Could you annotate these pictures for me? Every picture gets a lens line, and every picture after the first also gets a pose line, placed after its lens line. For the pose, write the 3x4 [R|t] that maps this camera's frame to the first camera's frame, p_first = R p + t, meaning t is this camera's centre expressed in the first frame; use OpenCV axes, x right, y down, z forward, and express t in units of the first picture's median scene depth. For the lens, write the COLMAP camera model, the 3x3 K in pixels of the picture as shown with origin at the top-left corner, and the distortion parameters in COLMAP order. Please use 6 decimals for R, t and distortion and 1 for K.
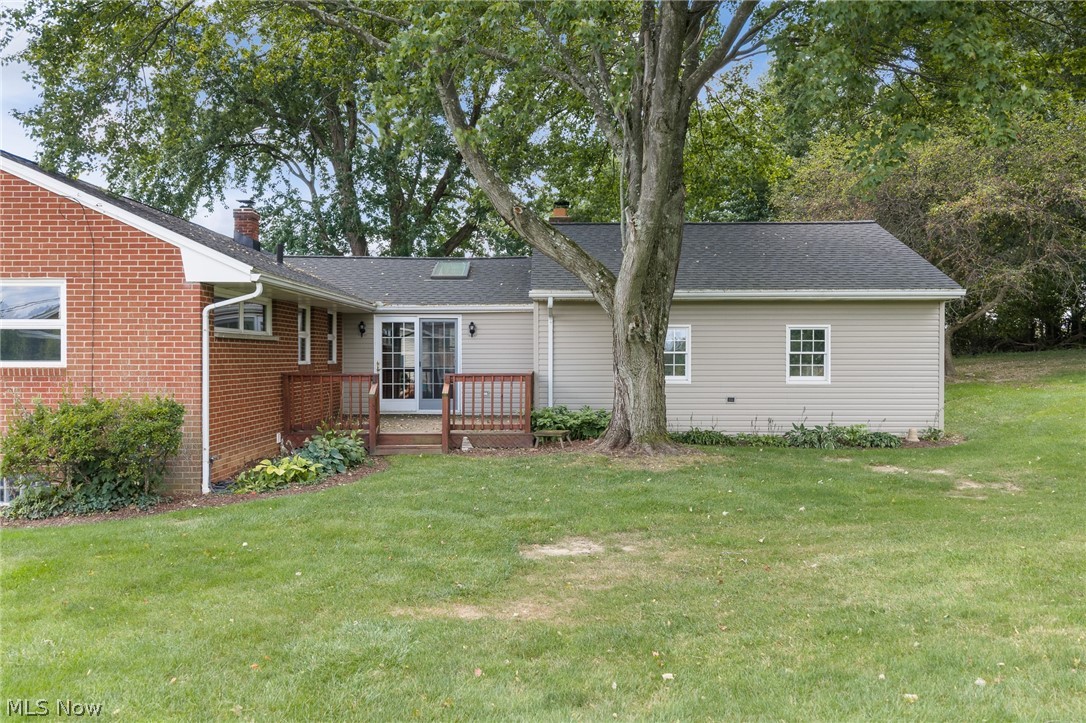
lens RADIAL K [[904.4, 0, 542.3], [0, 904.4, 361.1], [0, 0, 1]] dist [-0.010996, -0.005913]
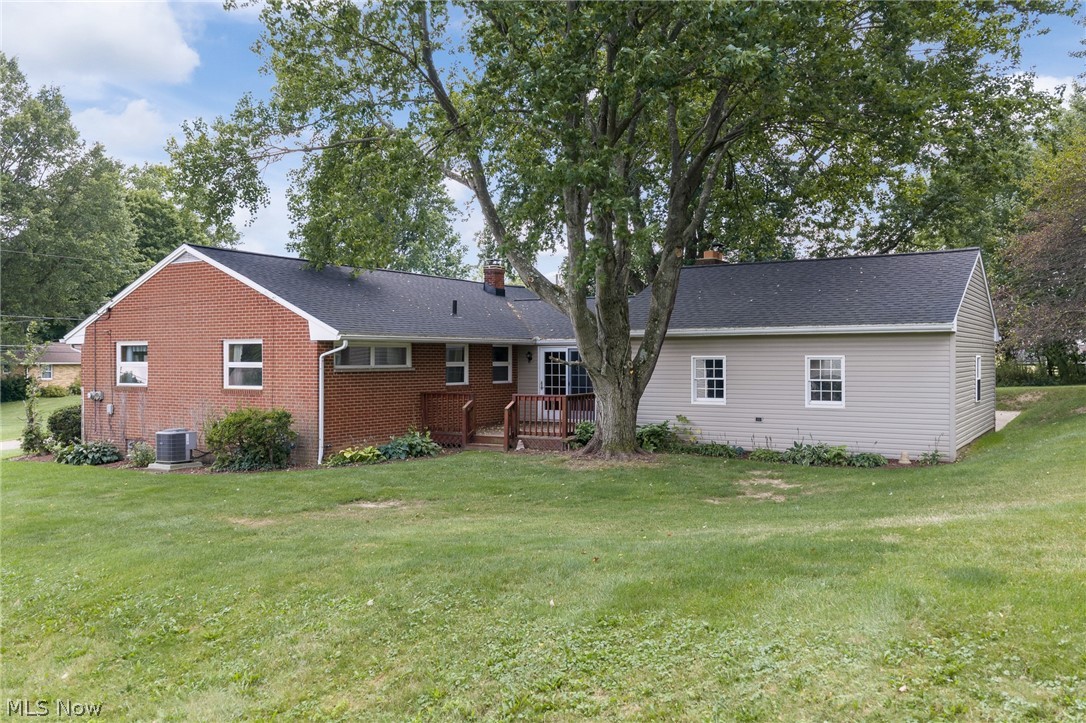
lens RADIAL K [[904.4, 0, 543.6], [0, 904.4, 360.9], [0, 0, 1]] dist [-0.010996, -0.005913]
pose [[0.854699, -0.000673, -0.519123, 0.583033], [-0.000944, 0.999995, -0.002851, -0.029997], [0.519123, 0.002927, 0.854695, -0.152283]]
